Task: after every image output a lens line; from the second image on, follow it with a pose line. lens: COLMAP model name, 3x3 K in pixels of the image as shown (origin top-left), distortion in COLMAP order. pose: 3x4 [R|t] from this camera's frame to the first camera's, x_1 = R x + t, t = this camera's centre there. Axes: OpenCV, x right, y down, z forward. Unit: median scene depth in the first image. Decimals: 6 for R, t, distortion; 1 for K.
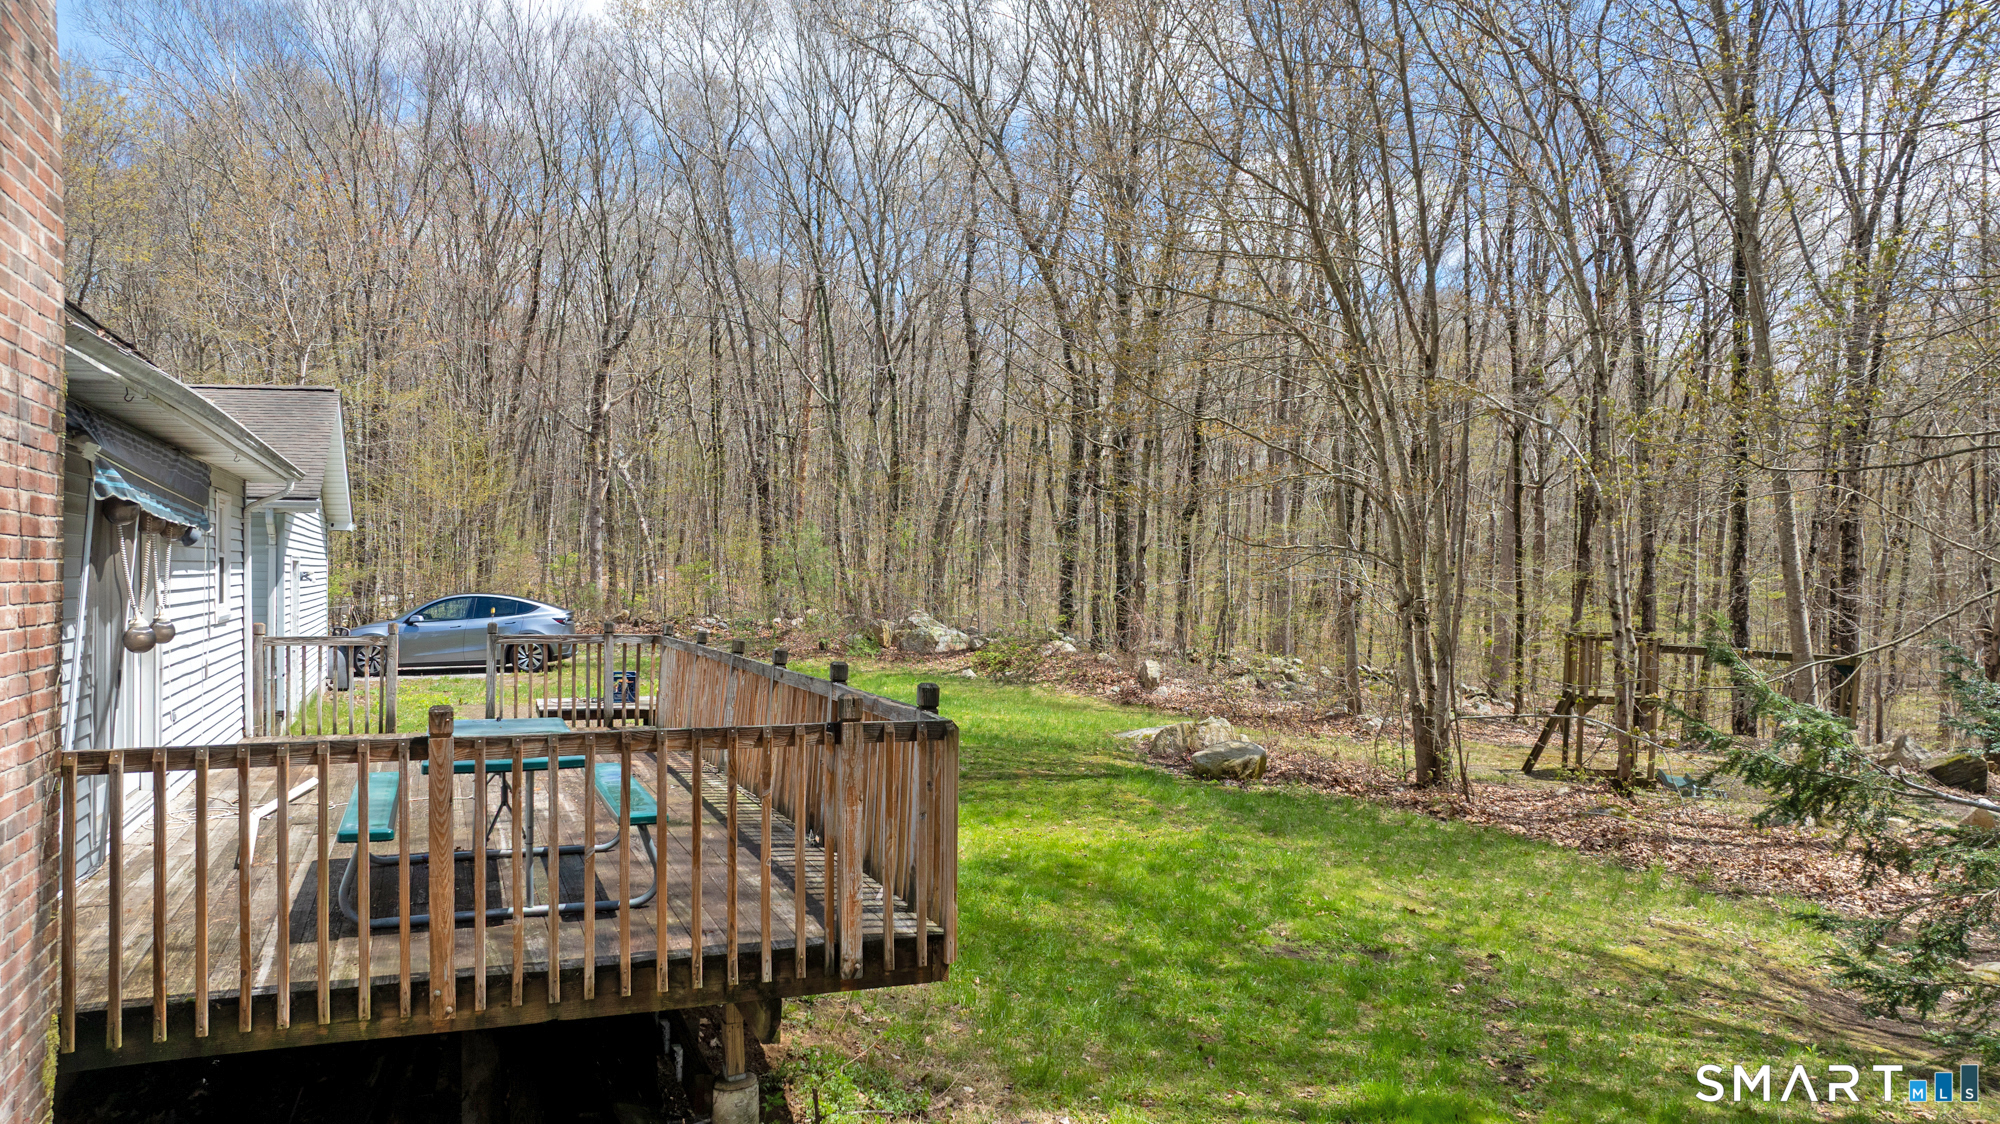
lens RADIAL K [[1408.3, 0, 1007.4], [0, 1408.3, 566.9], [0, 0, 1]] dist [-0.027266, 0.012742]
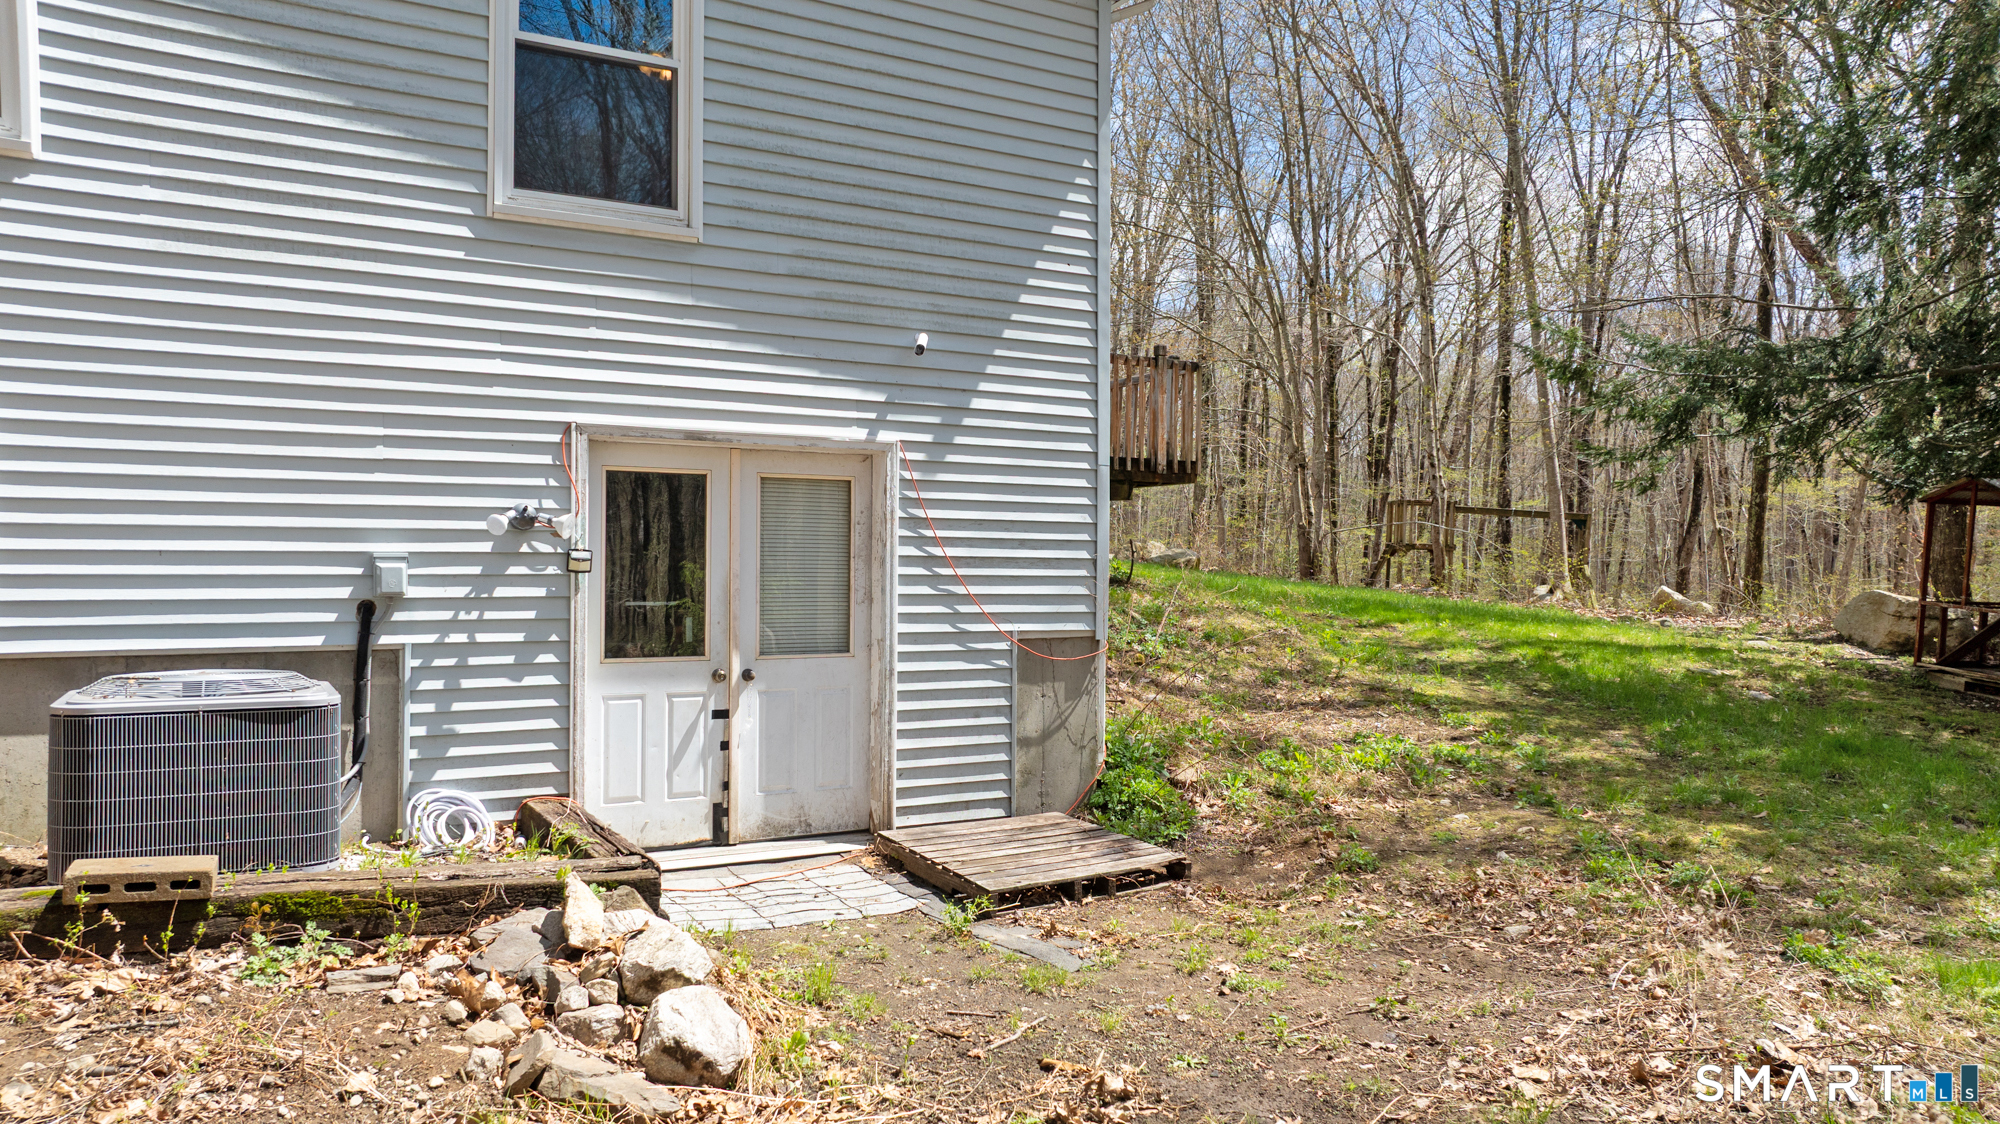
lens RADIAL K [[1408.3, 0, 993.2], [0, 1408.3, 562.7], [0, 0, 1]] dist [-0.027266, 0.012742]
pose [[0.989505, 0.000498, 0.144495, -0.133709], [0.000340, 0.999983, -0.005781, 0.085922], [-0.144496, 0.005770, 0.989489, -0.220457]]
